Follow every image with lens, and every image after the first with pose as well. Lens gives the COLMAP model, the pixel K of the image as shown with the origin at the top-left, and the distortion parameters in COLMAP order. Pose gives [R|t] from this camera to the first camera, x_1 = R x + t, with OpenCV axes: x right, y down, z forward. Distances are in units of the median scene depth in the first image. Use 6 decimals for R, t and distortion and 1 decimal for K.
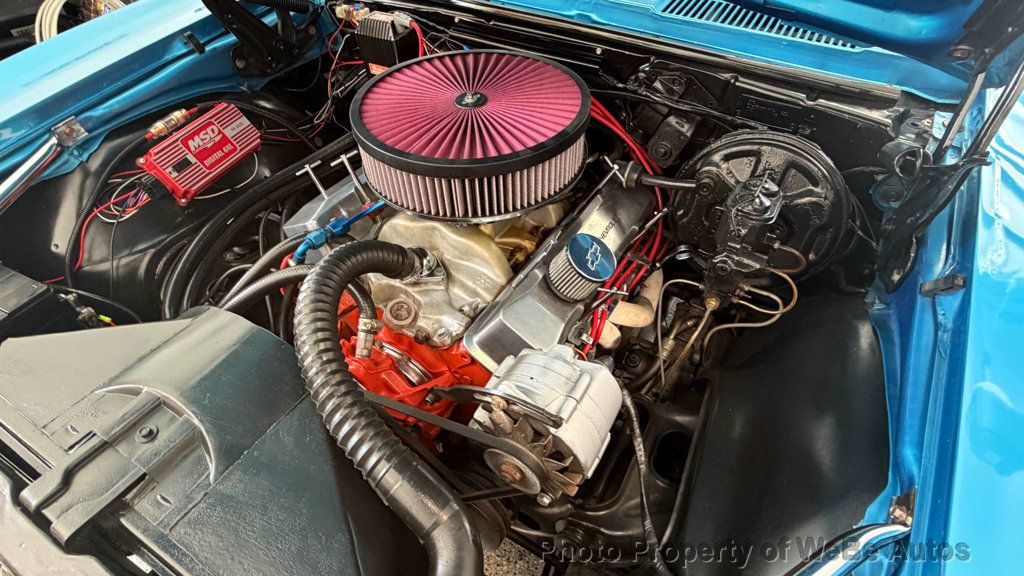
lens RADIAL K [[542.7, 0, 494.9], [0, 542.7, 286.8], [0, 0, 1]] dist [0.000562, -0.000226]
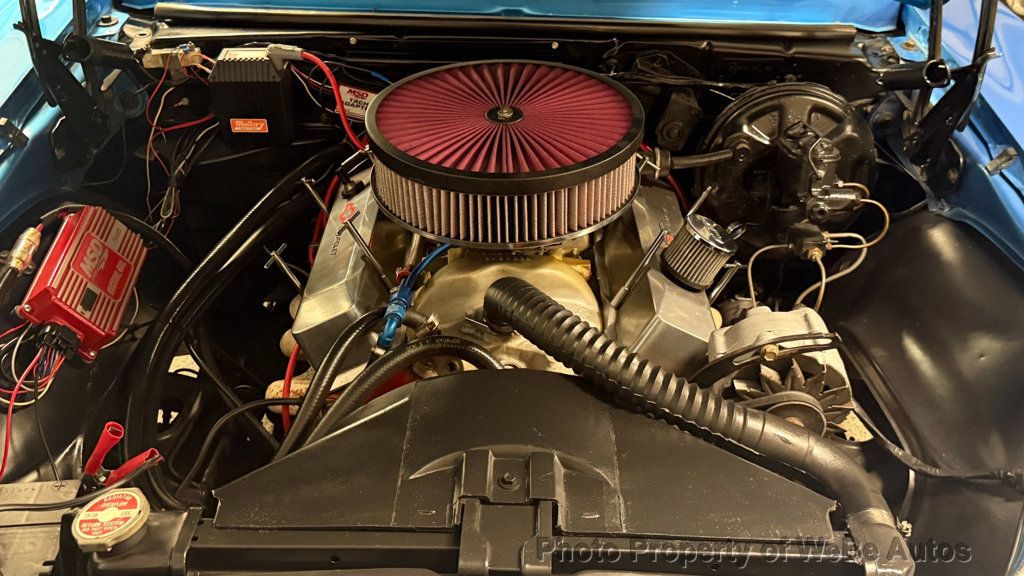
lens RADIAL K [[1003.9, 0, 512.0], [0, 1003.9, 288.0], [0, 0, 1]] dist [0.202905, -0.477074]
pose [[0.859515, -0.265107, 0.436980, -0.782462], [0.347931, 0.929772, -0.120287, 0.105693], [-0.374403, 0.255427, 0.891392, -0.354631]]
